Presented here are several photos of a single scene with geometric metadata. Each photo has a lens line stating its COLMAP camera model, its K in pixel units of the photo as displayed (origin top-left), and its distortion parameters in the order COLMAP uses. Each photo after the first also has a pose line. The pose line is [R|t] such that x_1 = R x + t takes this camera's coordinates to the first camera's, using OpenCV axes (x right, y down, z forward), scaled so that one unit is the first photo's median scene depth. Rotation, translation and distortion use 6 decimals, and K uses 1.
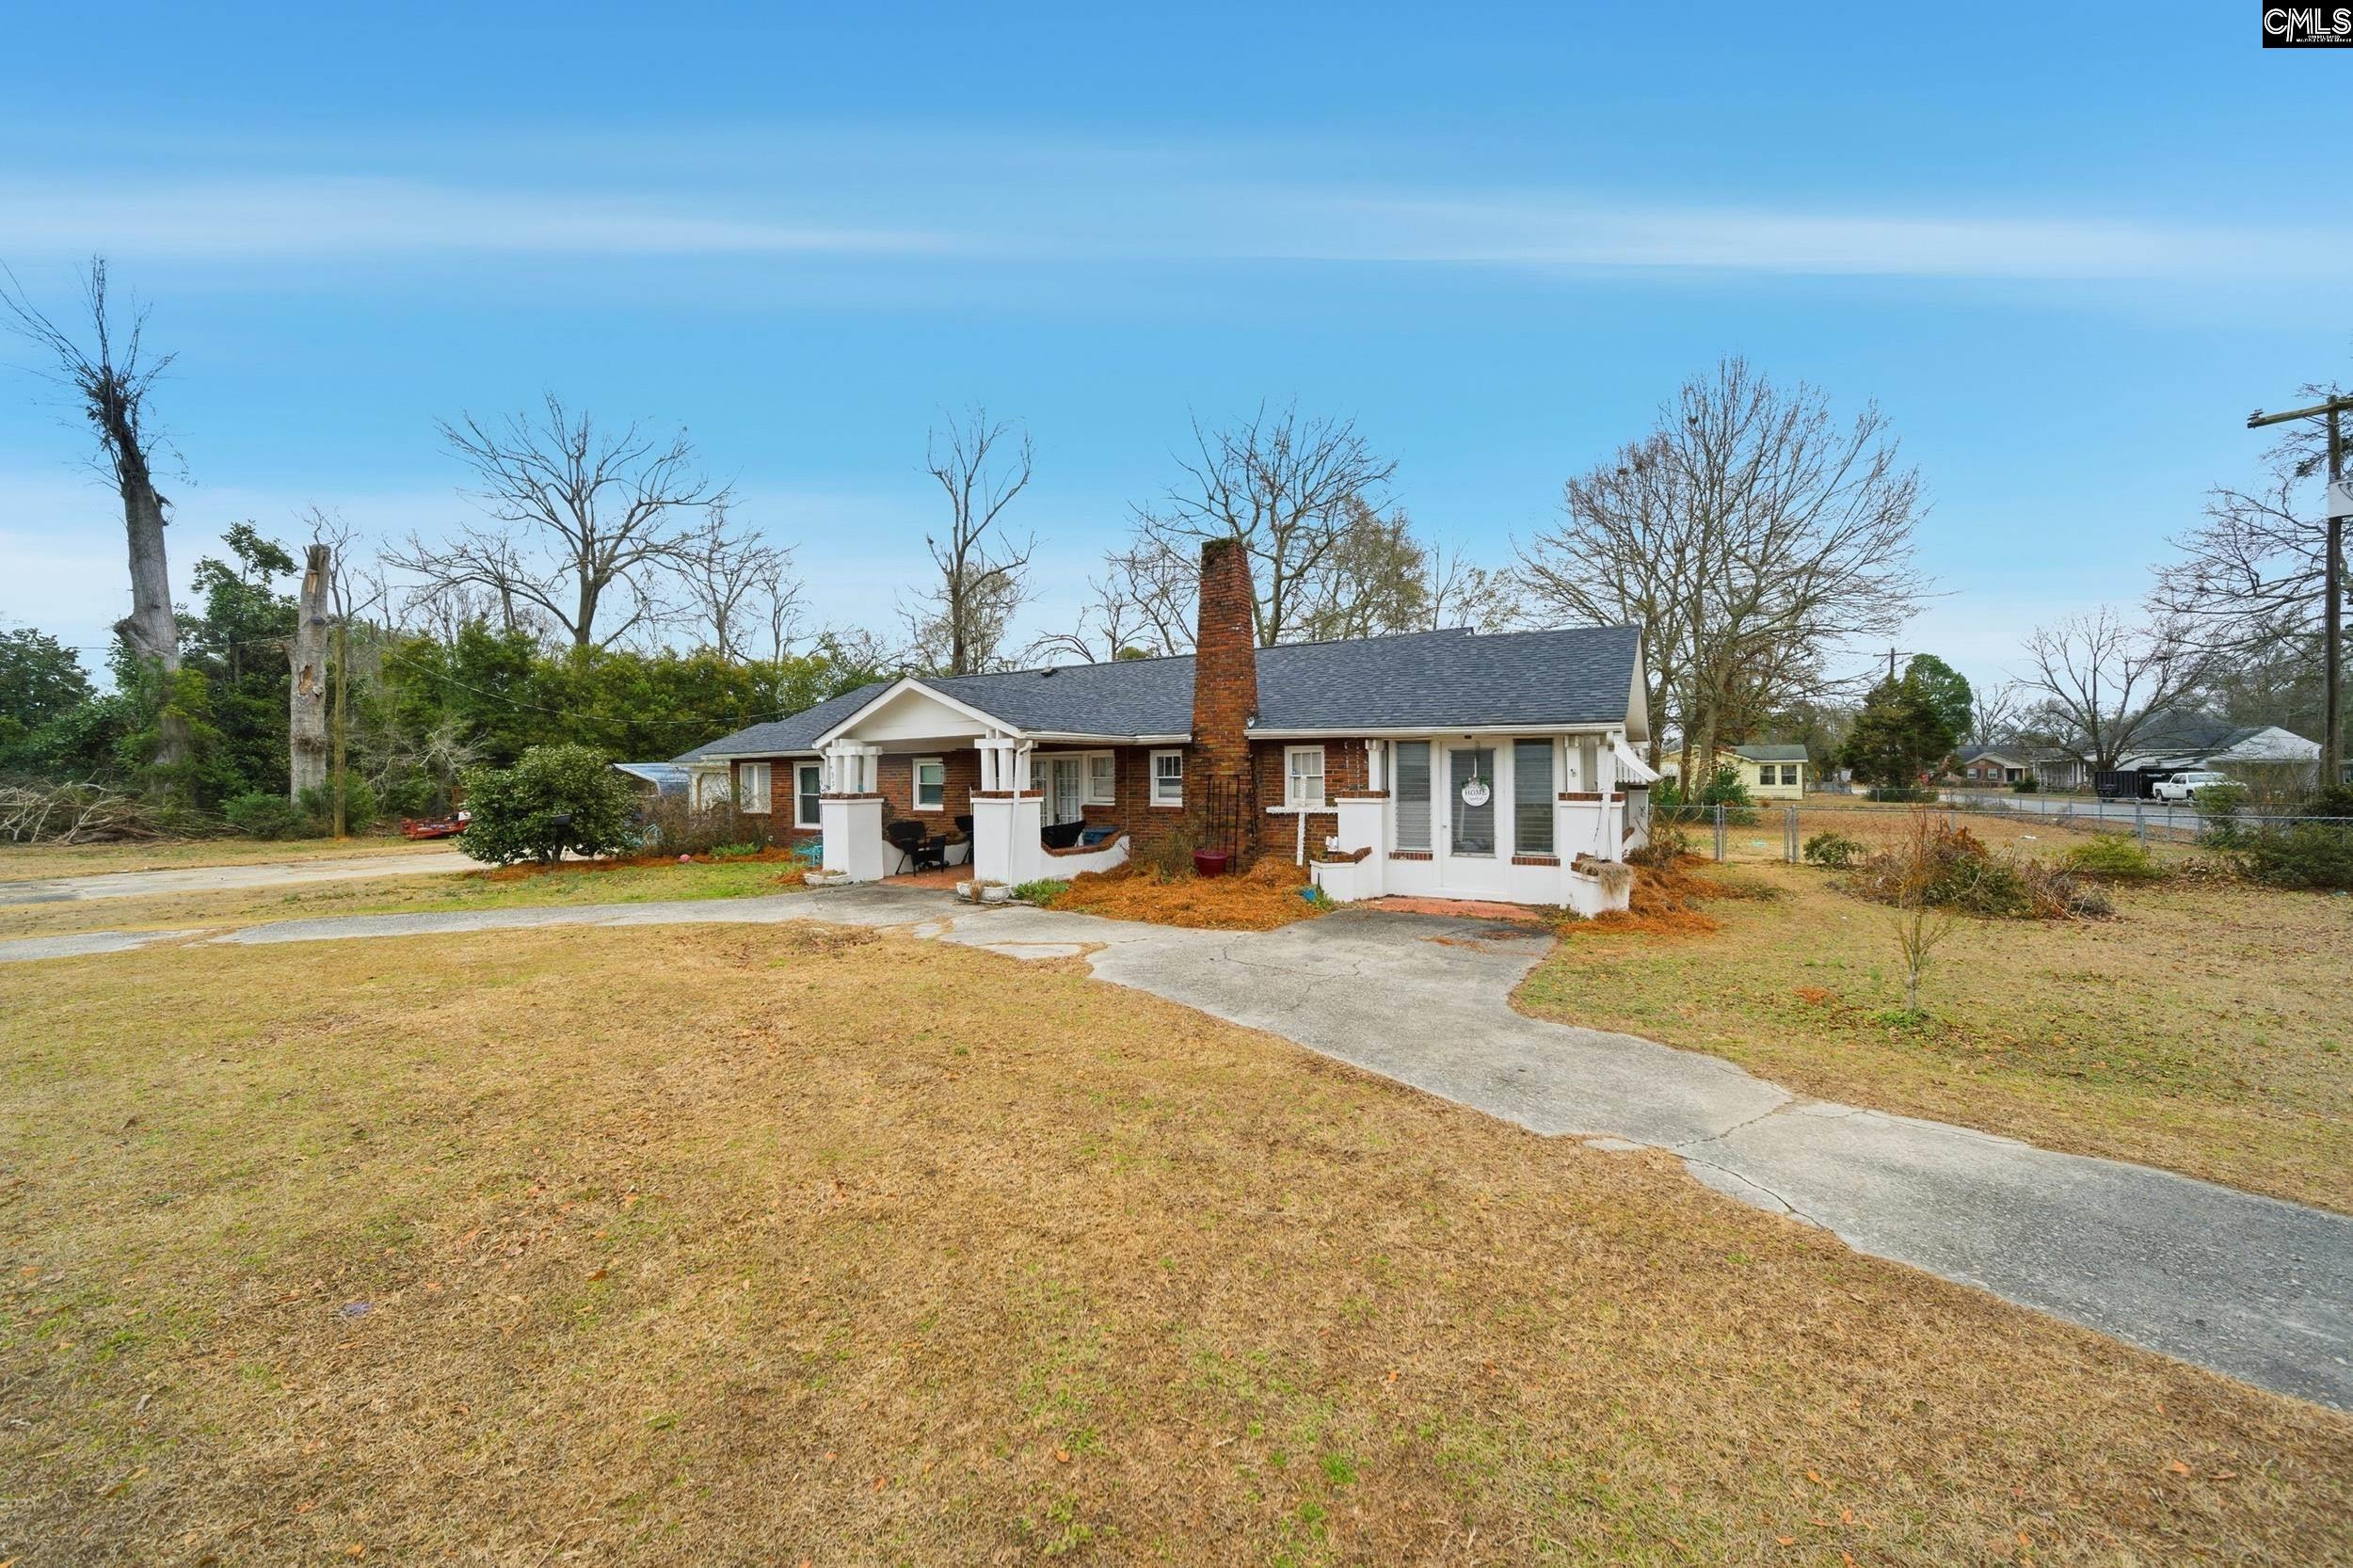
lens RADIAL K [[823.3, 0, 1176.1], [0, 823.3, 779.1], [0, 0, 1]] dist [-0.001492, -0.000299]
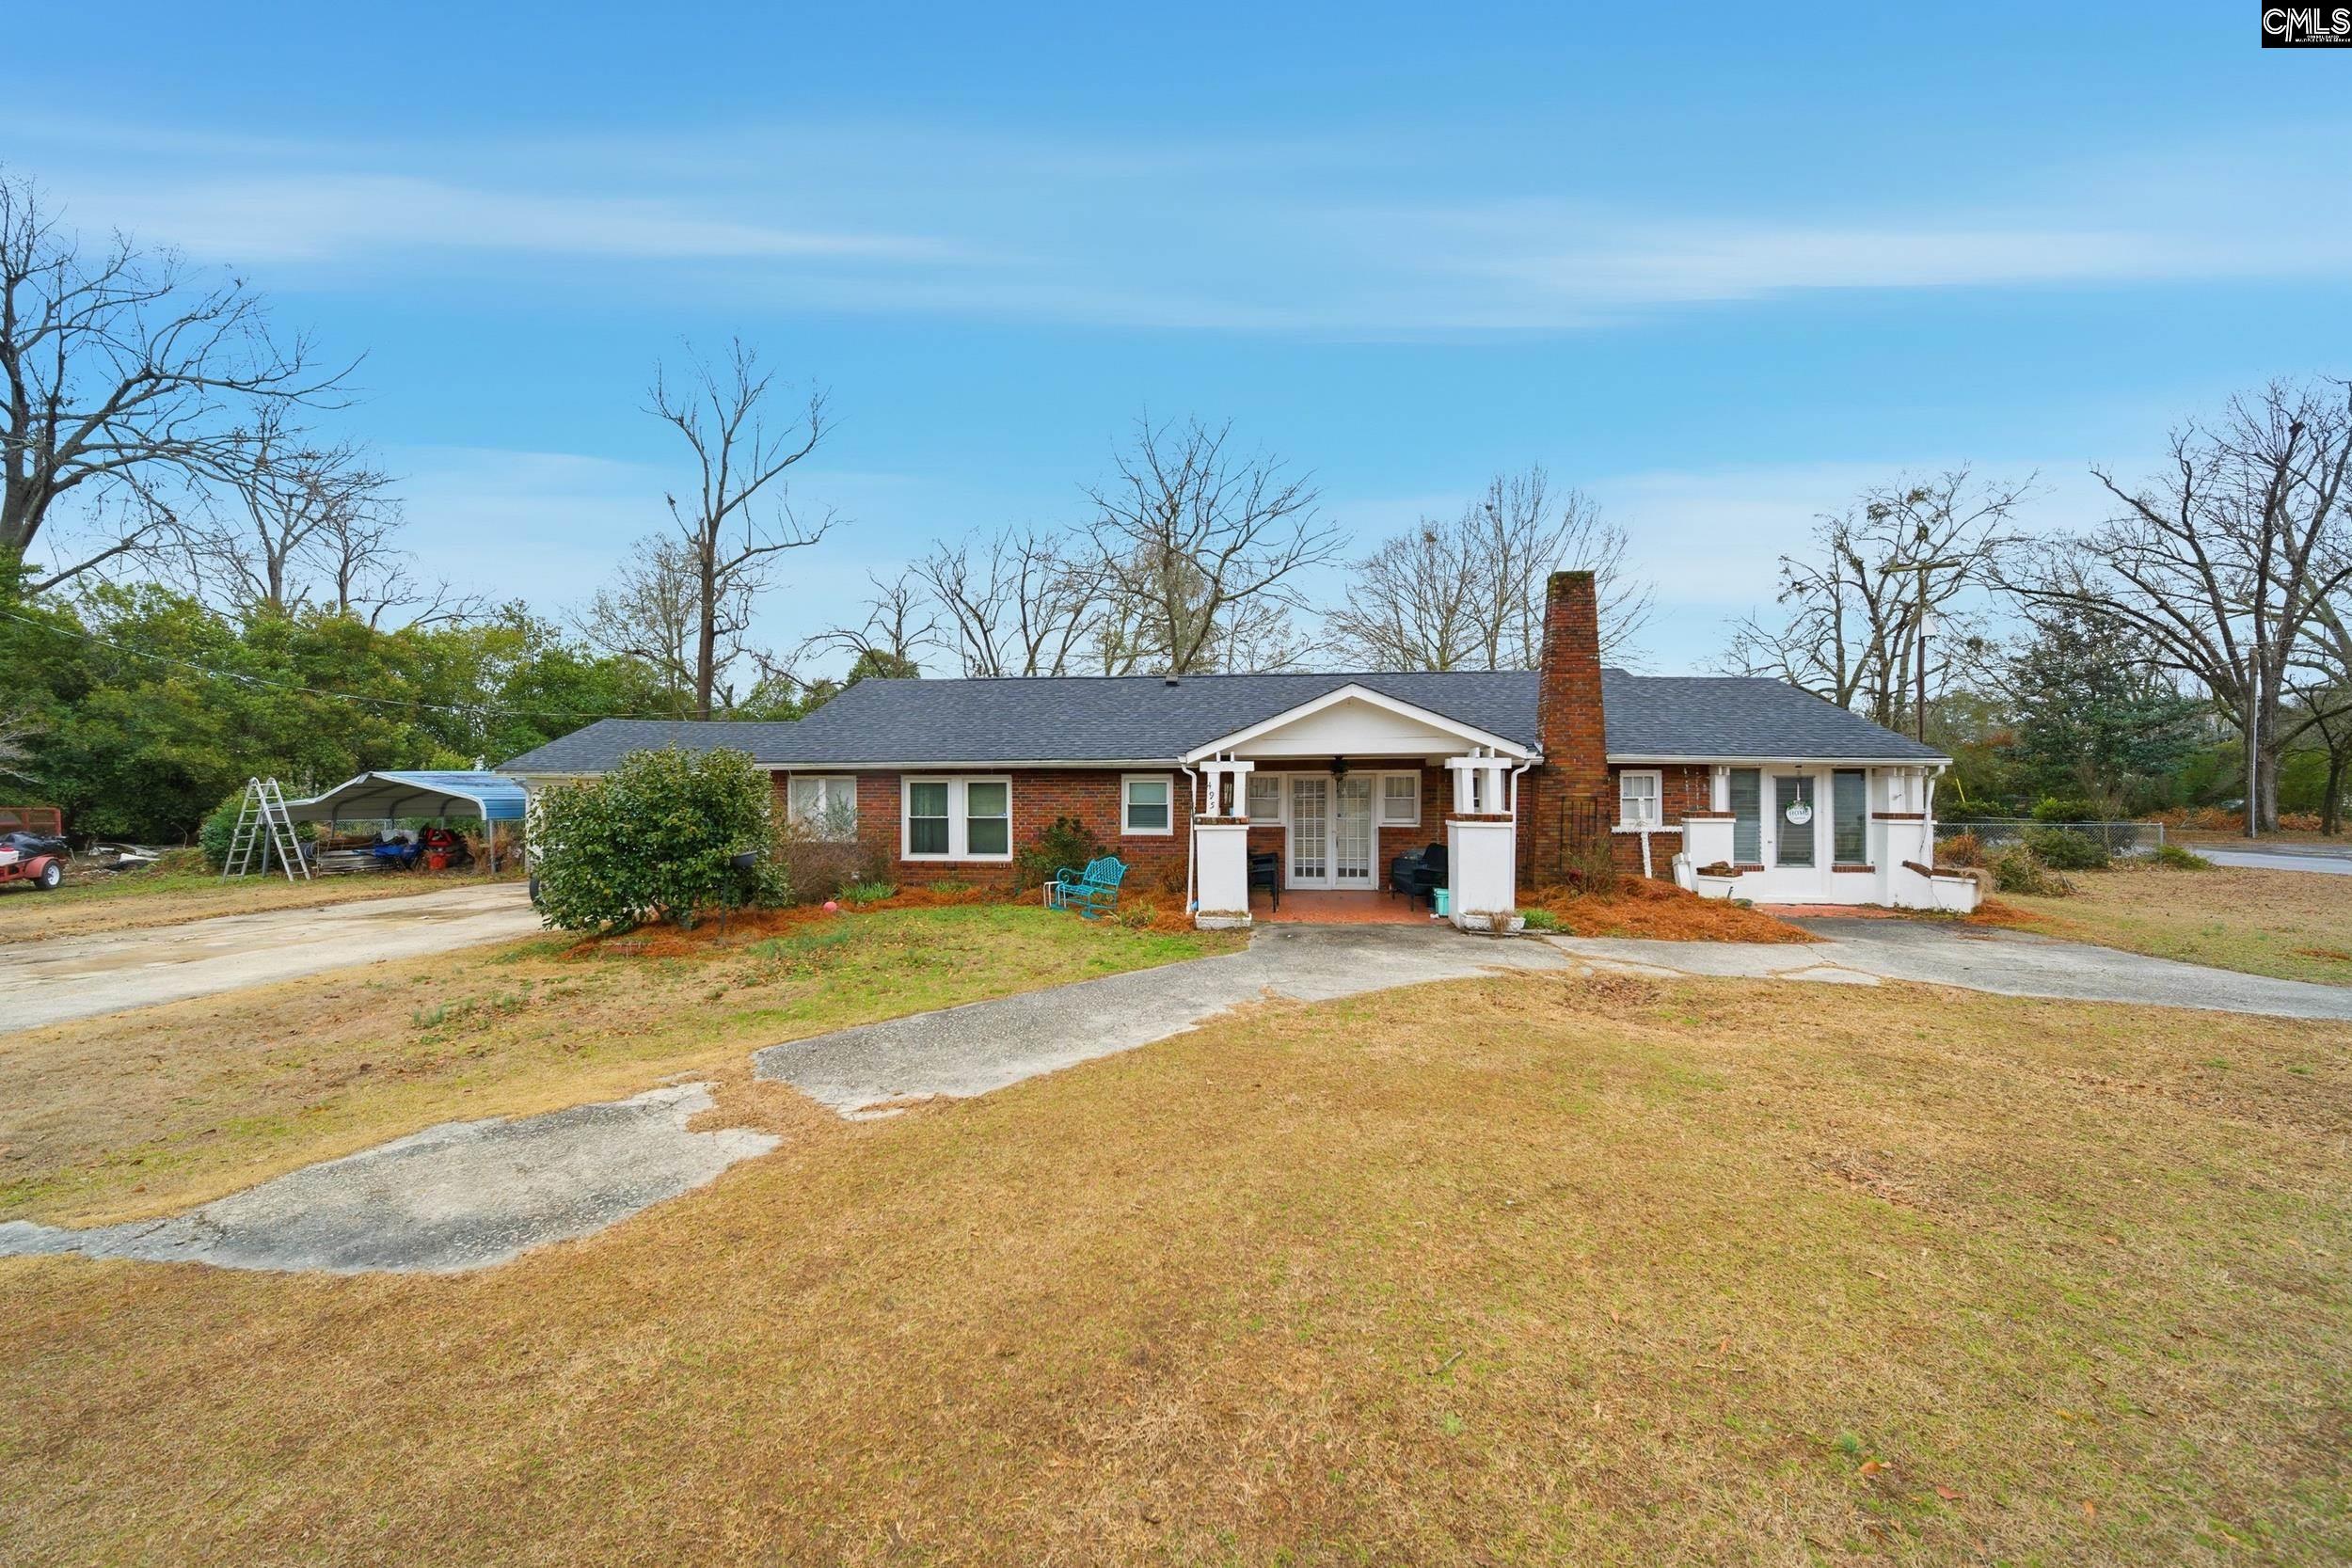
lens RADIAL K [[822.9, 0, 1175.6], [0, 822.9, 779.1], [0, 0, 1]] dist [-0.001492, -0.000299]
pose [[0.903888, 0.012677, 0.427582, -0.875224], [-0.004132, 0.999773, -0.020905, -0.003799], [-0.427750, 0.017129, 0.903735, 0.286263]]
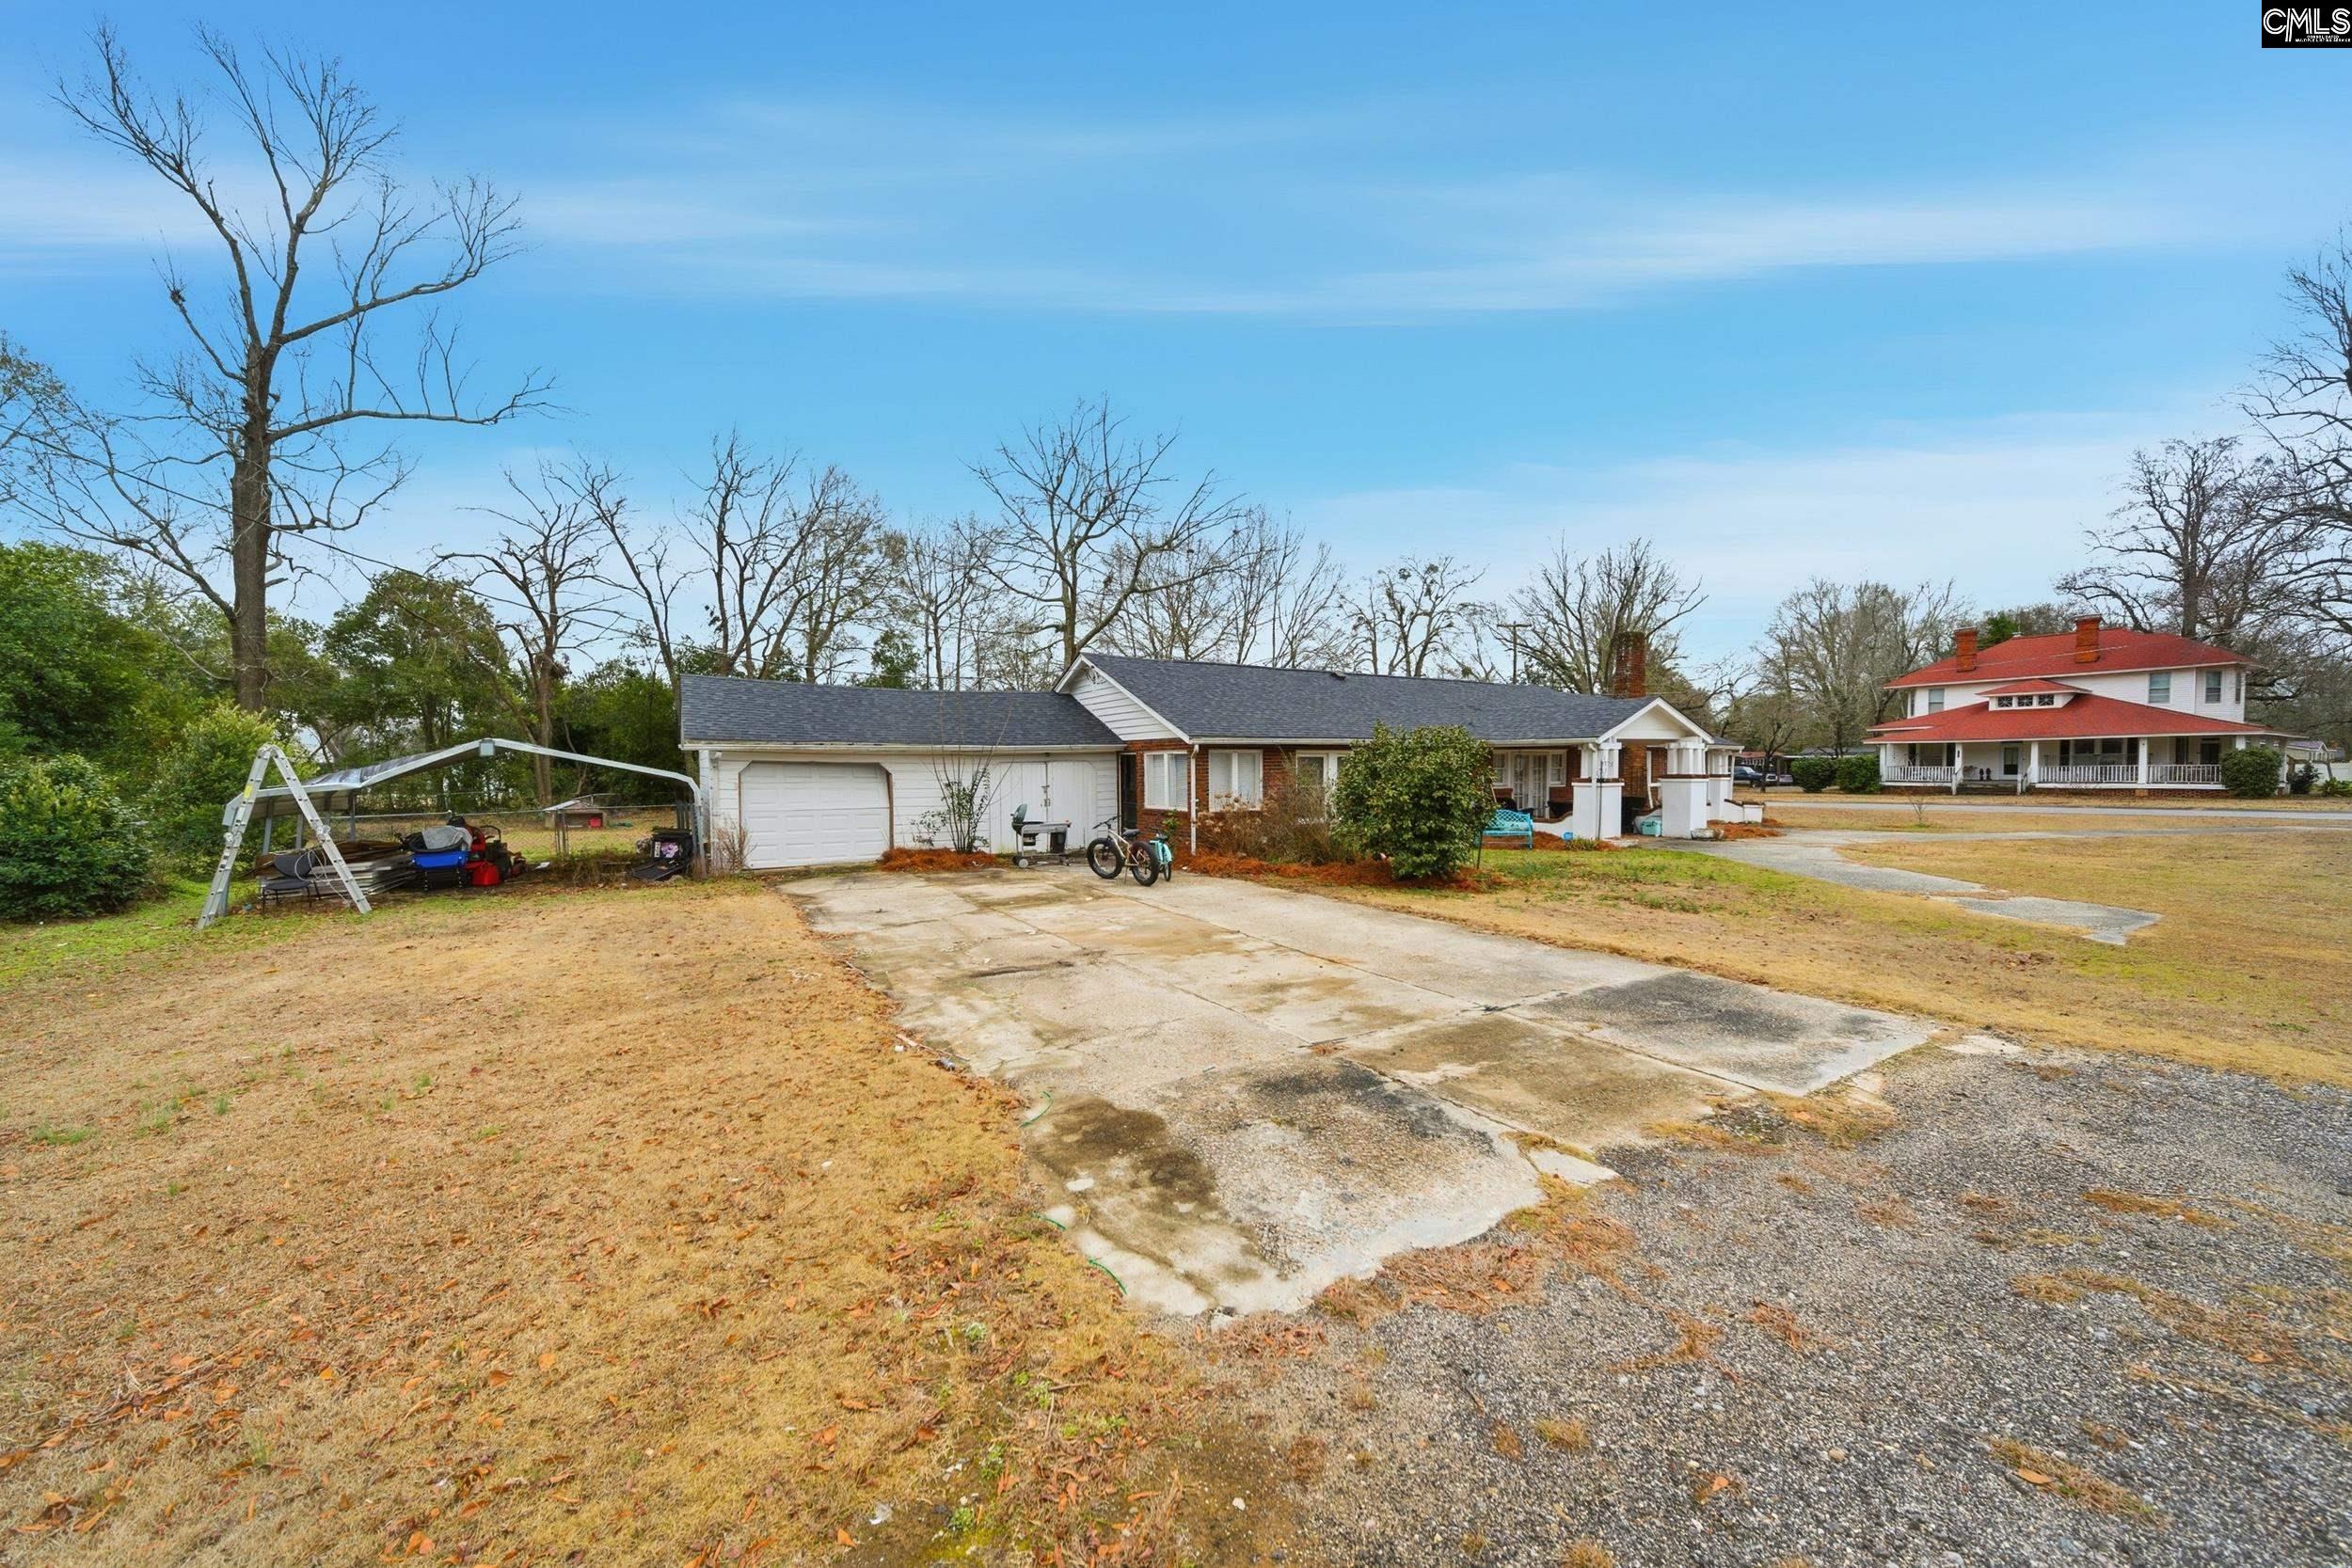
lens RADIAL K [[822.9, 0, 1175.6], [0, 822.9, 779.1], [0, 0, 1]] dist [-0.001492, -0.000299]
pose [[0.480592, -0.008511, 0.876903, -1.126600], [0.003351, 0.999963, 0.007869, -0.002170], [-0.876938, -0.000843, 0.480603, 0.452230]]
